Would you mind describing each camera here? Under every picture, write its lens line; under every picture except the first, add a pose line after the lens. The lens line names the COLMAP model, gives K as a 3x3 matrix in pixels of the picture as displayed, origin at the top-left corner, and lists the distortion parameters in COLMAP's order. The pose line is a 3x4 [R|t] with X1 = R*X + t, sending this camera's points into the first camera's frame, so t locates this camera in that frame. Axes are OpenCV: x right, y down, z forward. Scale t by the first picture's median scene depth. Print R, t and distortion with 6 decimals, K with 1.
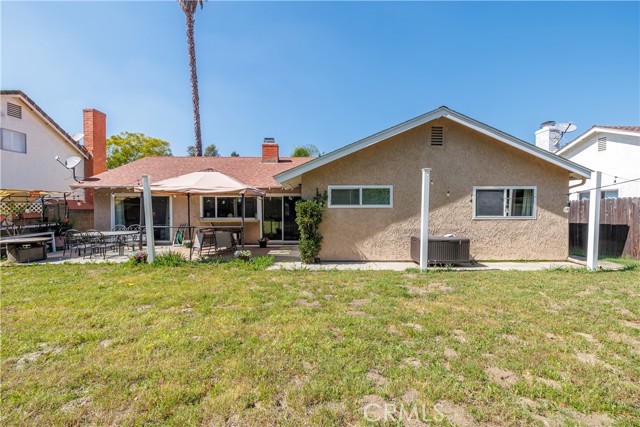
lens RADIAL K [[273.9, 0, 319.8], [0, 273.9, 213.2], [0, 0, 1]] dist [-0.001152, 0.000815]
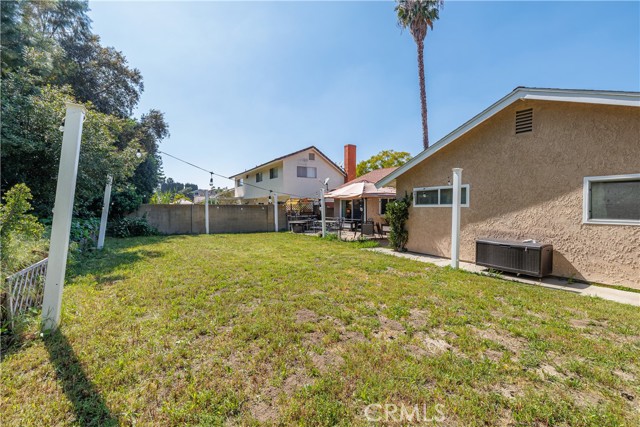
lens RADIAL K [[273.9, 0, 316.6], [0, 273.9, 210.9], [0, 0, 1]] dist [-0.001152, 0.000815]
pose [[0.521028, 0.012852, -0.853443, 0.809543], [-0.012689, 0.999893, 0.007310, -0.006782], [0.853445, 0.007020, 0.521135, 0.028796]]
